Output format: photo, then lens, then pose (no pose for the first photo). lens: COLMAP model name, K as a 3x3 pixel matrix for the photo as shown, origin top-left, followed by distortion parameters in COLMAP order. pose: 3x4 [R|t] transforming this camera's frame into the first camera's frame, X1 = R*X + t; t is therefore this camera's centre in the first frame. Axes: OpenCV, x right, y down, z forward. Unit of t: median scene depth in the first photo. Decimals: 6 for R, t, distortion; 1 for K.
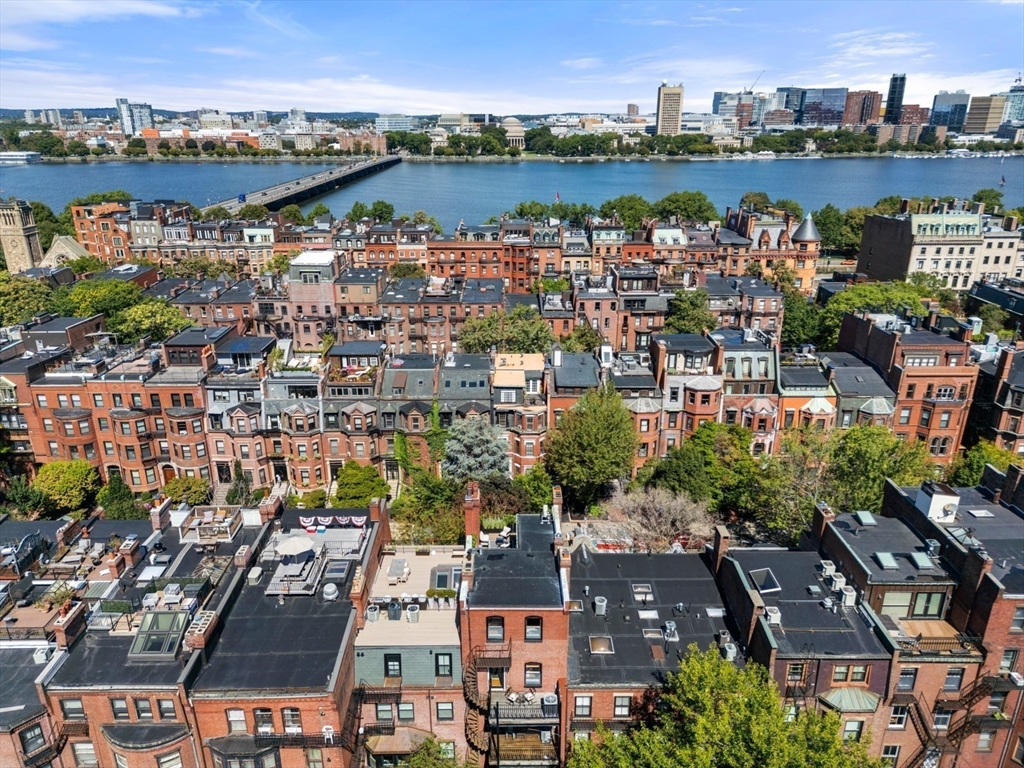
lens RADIAL K [[720.1, 0, 512.8], [0, 720.1, 385.2], [0, 0, 1]] dist [0.051554, -0.041313]
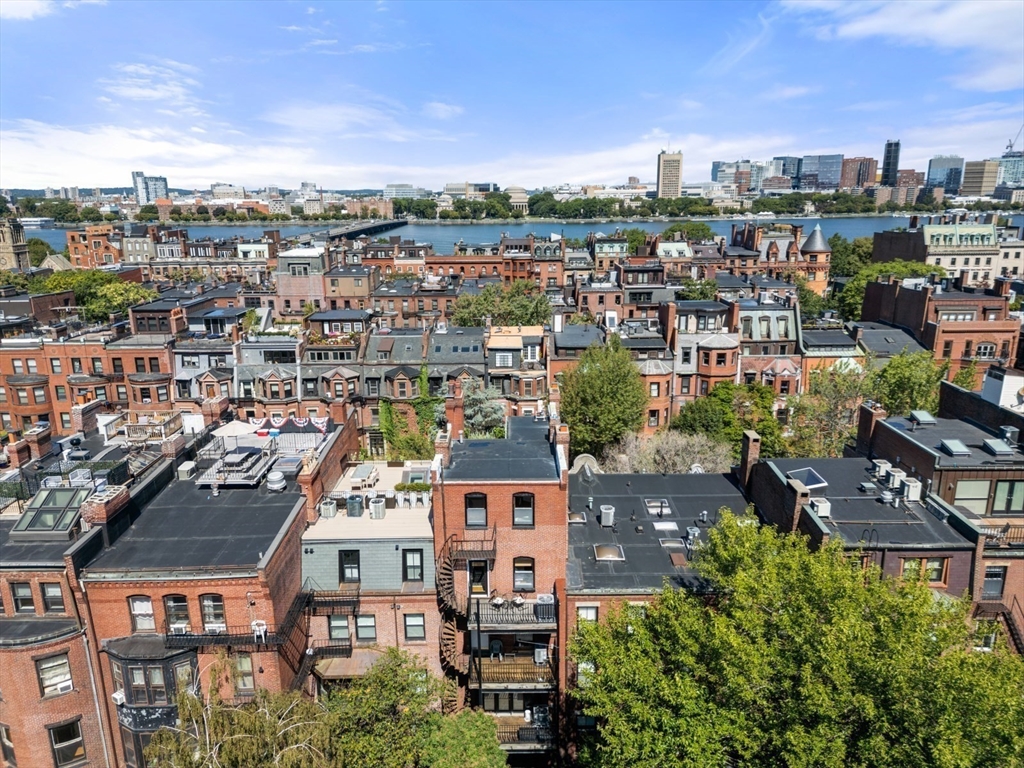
lens RADIAL K [[720.1, 0, 513.3], [0, 720.1, 387.4], [0, 0, 1]] dist [0.051554, -0.041313]
pose [[0.999961, -0.005314, -0.007115, 0.011084], [0.004625, 0.995603, -0.093558, 0.129812], [0.007581, 0.093521, 0.995588, 0.090154]]
